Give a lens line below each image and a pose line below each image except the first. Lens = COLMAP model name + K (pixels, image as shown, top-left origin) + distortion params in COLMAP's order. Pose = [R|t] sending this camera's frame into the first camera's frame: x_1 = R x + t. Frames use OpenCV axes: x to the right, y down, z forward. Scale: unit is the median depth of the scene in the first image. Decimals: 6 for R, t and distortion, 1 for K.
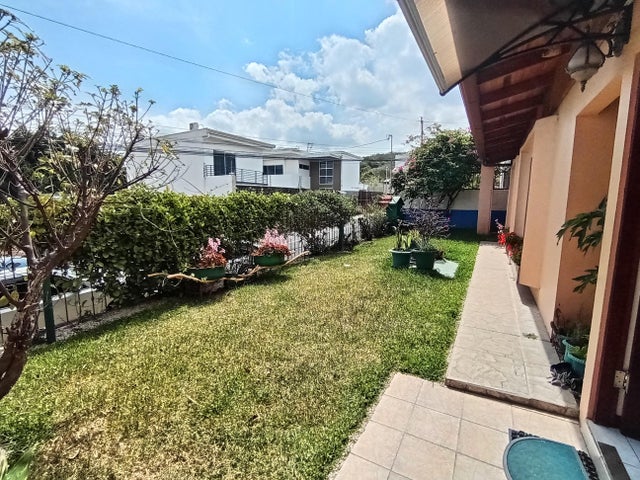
lens RADIAL K [[304.6, 0, 318.9], [0, 304.6, 240.7], [0, 0, 1]] dist [0.006557, 0.000437]
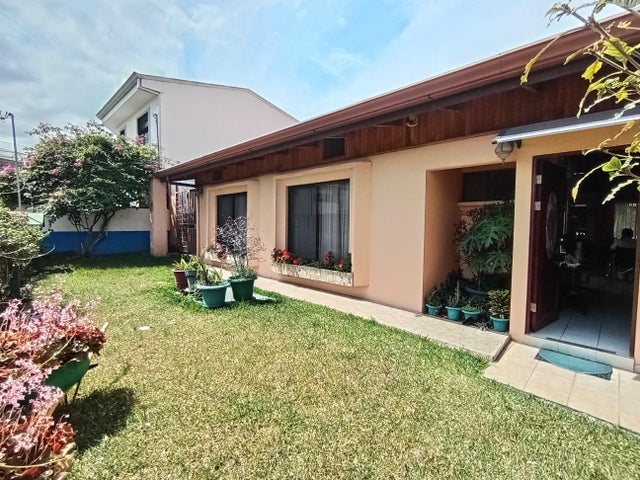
lens RADIAL K [[304.6, 0, 318.7], [0, 304.6, 239.3], [0, 0, 1]] dist [0.006557, 0.000437]
pose [[0.264173, -0.060015, 0.962606, -0.598186], [0.124019, 0.991890, 0.027806, -0.106092], [-0.956469, 0.112036, 0.269474, 0.766325]]
